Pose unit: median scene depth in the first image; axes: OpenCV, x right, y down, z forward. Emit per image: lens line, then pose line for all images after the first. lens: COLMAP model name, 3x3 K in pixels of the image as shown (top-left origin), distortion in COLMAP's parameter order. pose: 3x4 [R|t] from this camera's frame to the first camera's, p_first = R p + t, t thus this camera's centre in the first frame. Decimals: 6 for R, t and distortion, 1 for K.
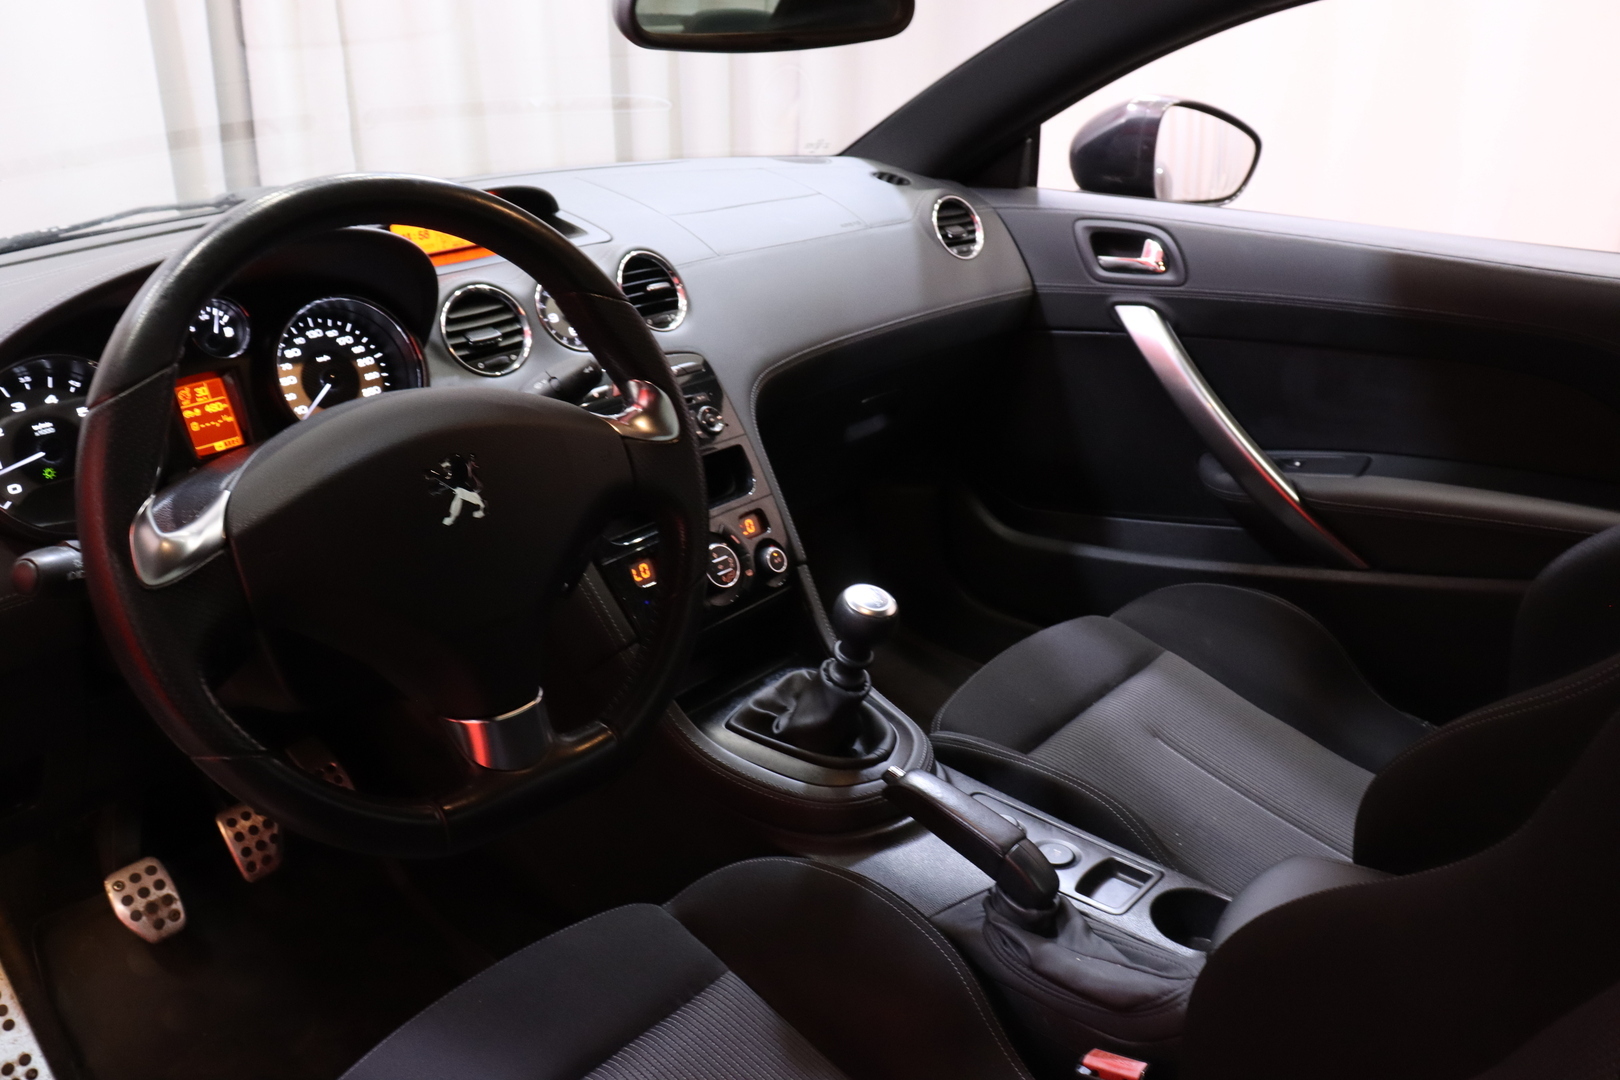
lens RADIAL K [[1314.5, 0, 810.0], [0, 1314.5, 540.0], [0, 0, 1]] dist [-0.177815, 0.146095]
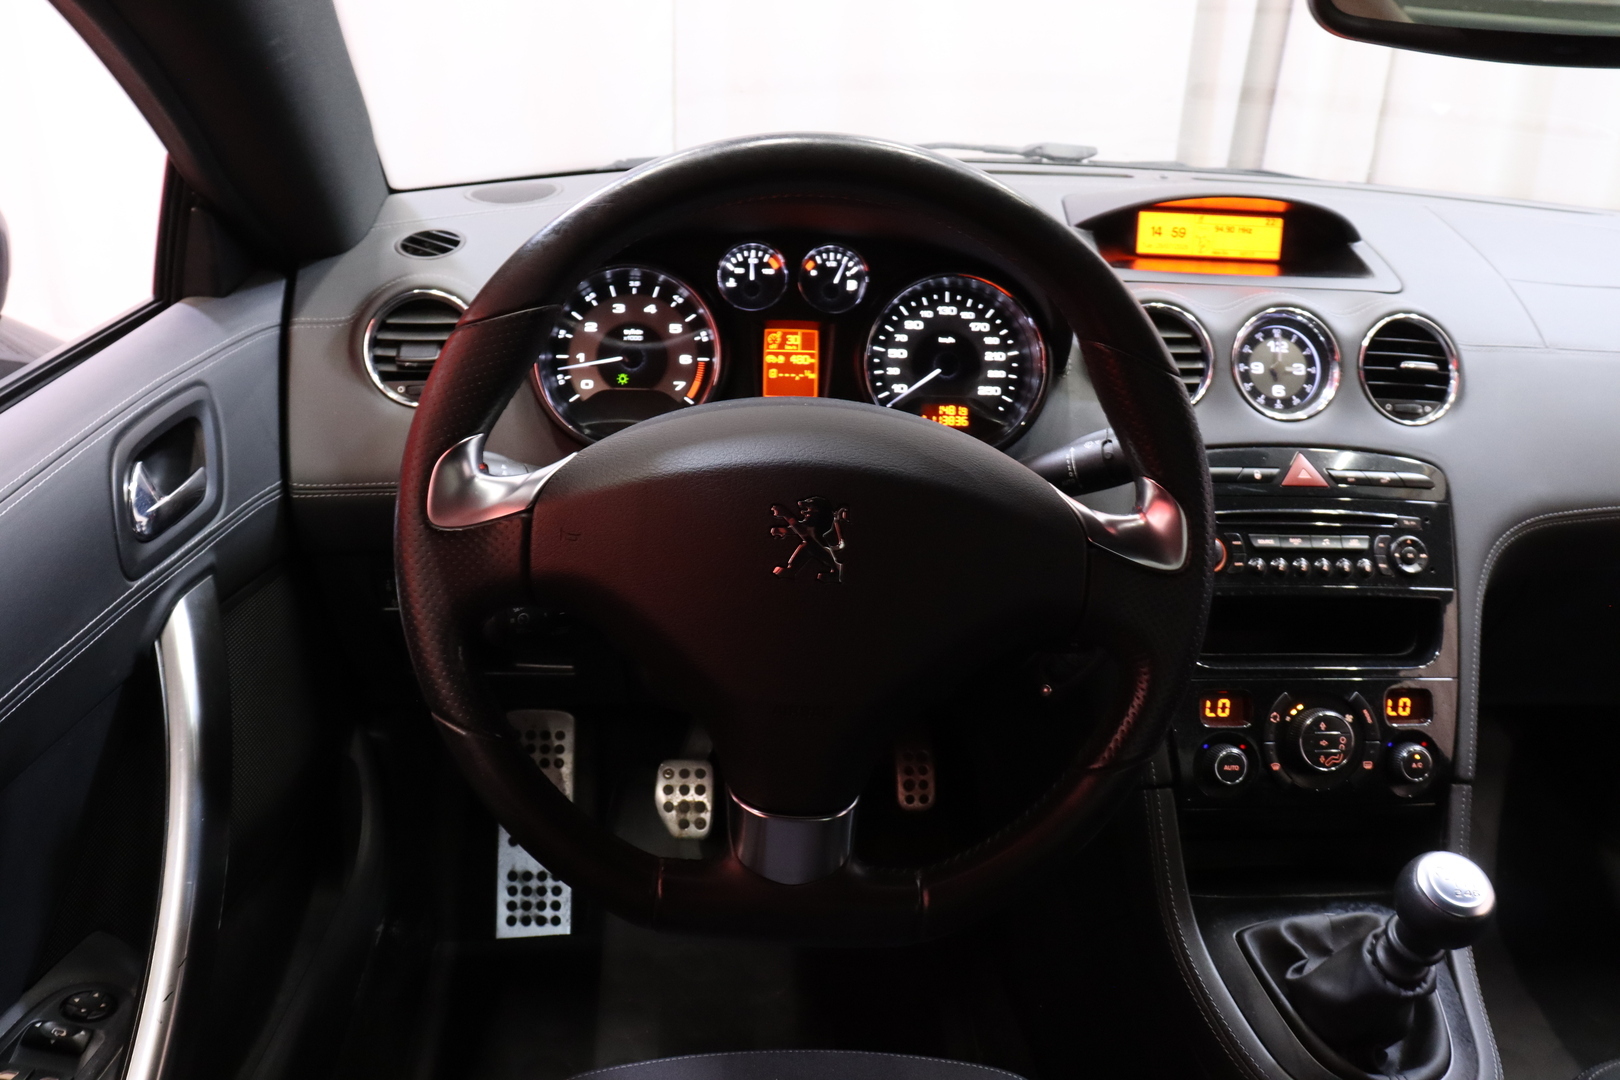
lens RADIAL K [[1314.5, 0, 810.0], [0, 1314.5, 540.0], [0, 0, 1]] dist [-0.177815, 0.146095]
pose [[0.693043, 0.335642, -0.637994, 0.172370], [-0.323342, 0.935714, 0.141029, -0.106535], [0.644315, 0.108551, 0.757017, 0.265072]]
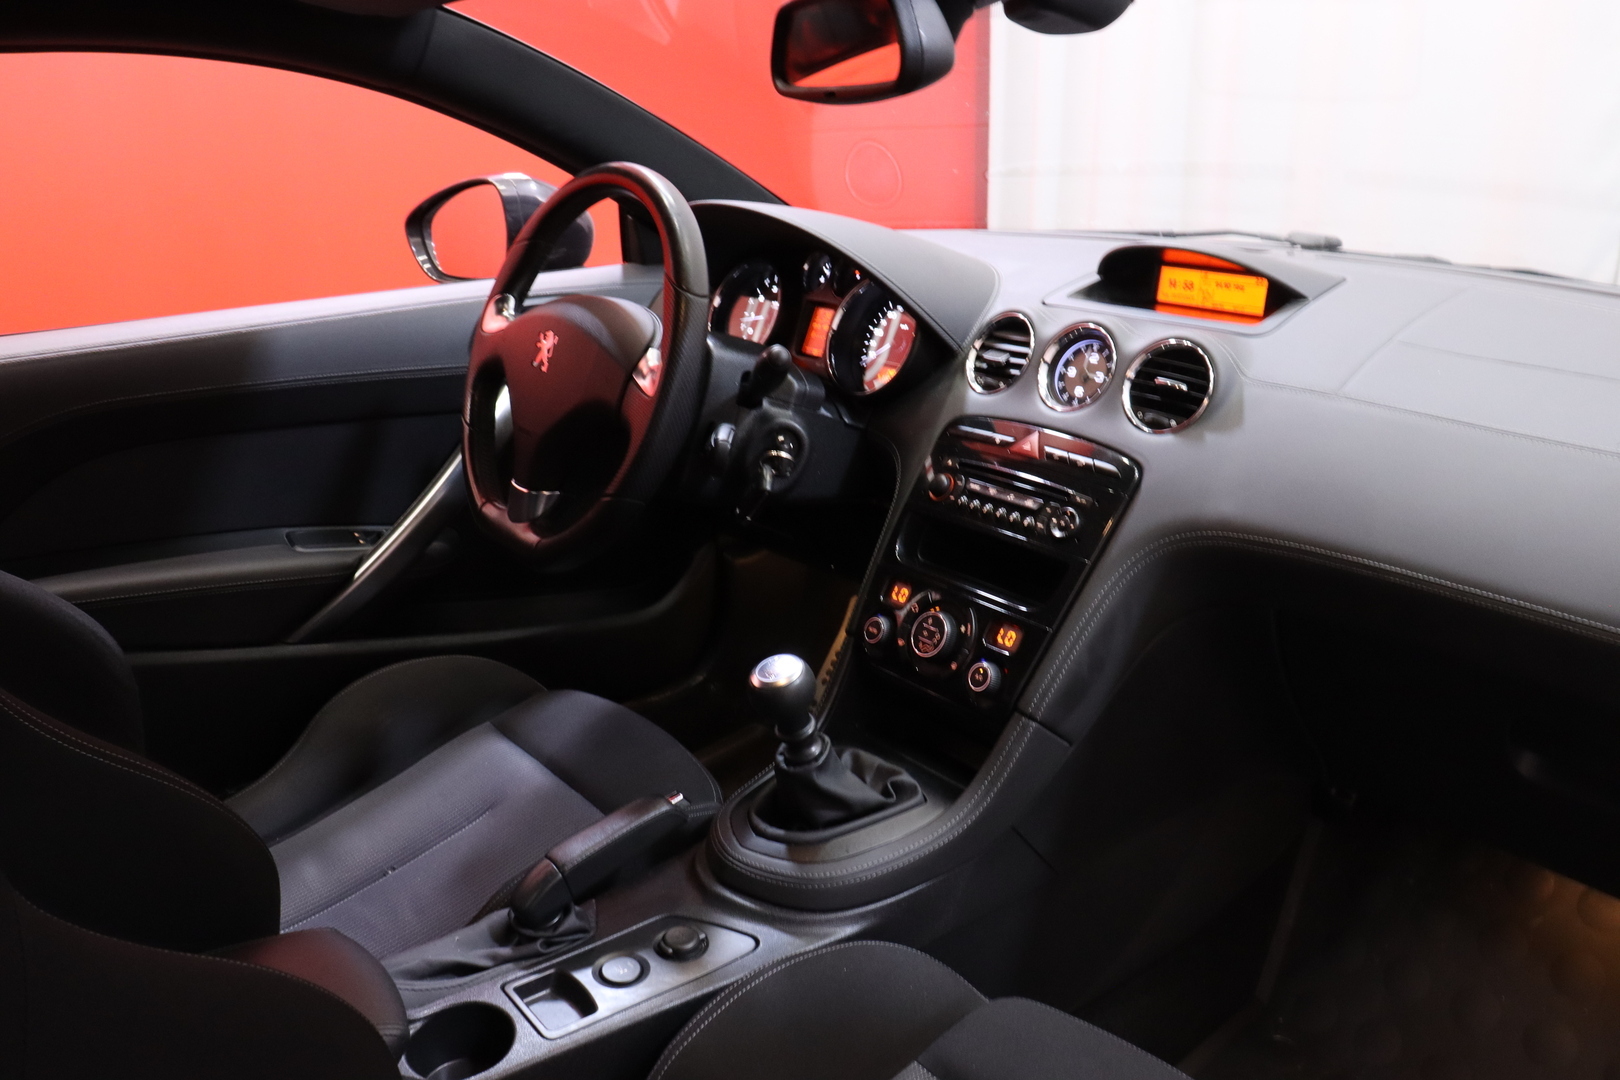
lens RADIAL K [[1314.5, 0, 810.0], [0, 1314.5, 540.0], [0, 0, 1]] dist [-0.177815, 0.146095]
pose [[-0.179938, 0.329631, -0.926804, 0.905935], [-0.364467, 0.852783, 0.374065, -0.407131], [0.913666, 0.405098, -0.033308, 1.020069]]
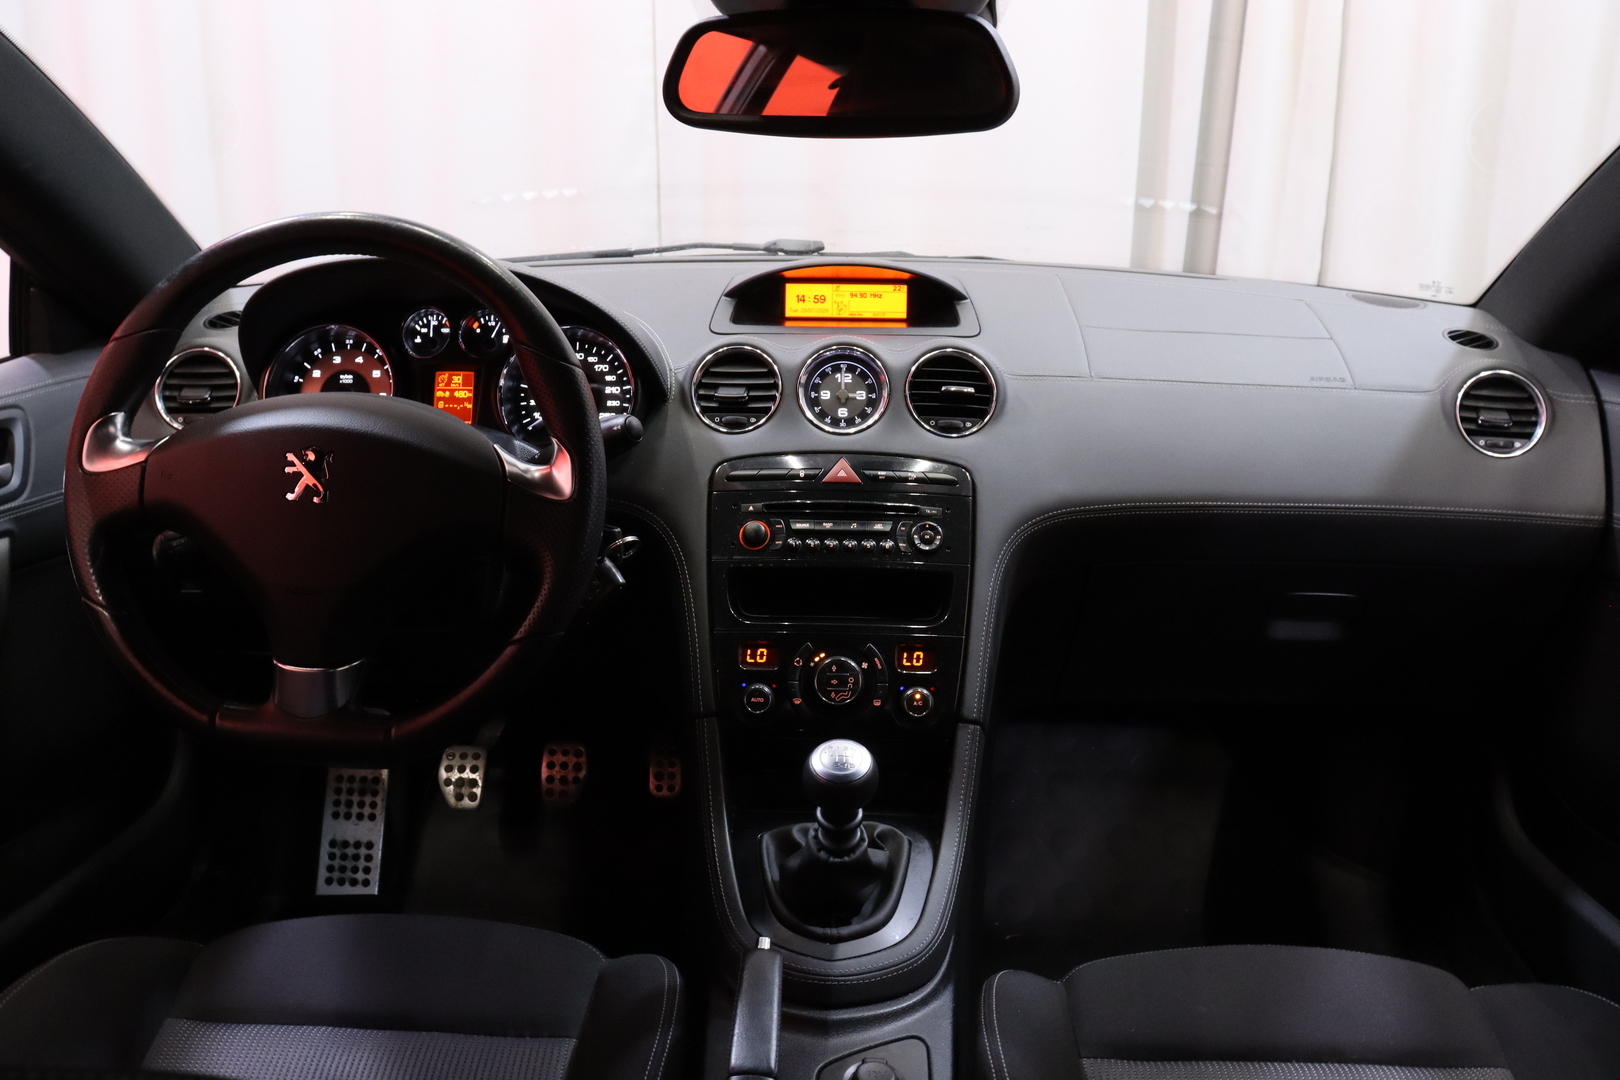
lens RADIAL K [[1314.5, 0, 810.0], [0, 1314.5, 540.0], [0, 0, 1]] dist [-0.177815, 0.146095]
pose [[0.636991, 0.263564, -0.724415, 0.628877], [-0.316064, 0.946411, 0.066411, -0.145025], [0.703098, 0.186658, 0.686158, 0.360757]]
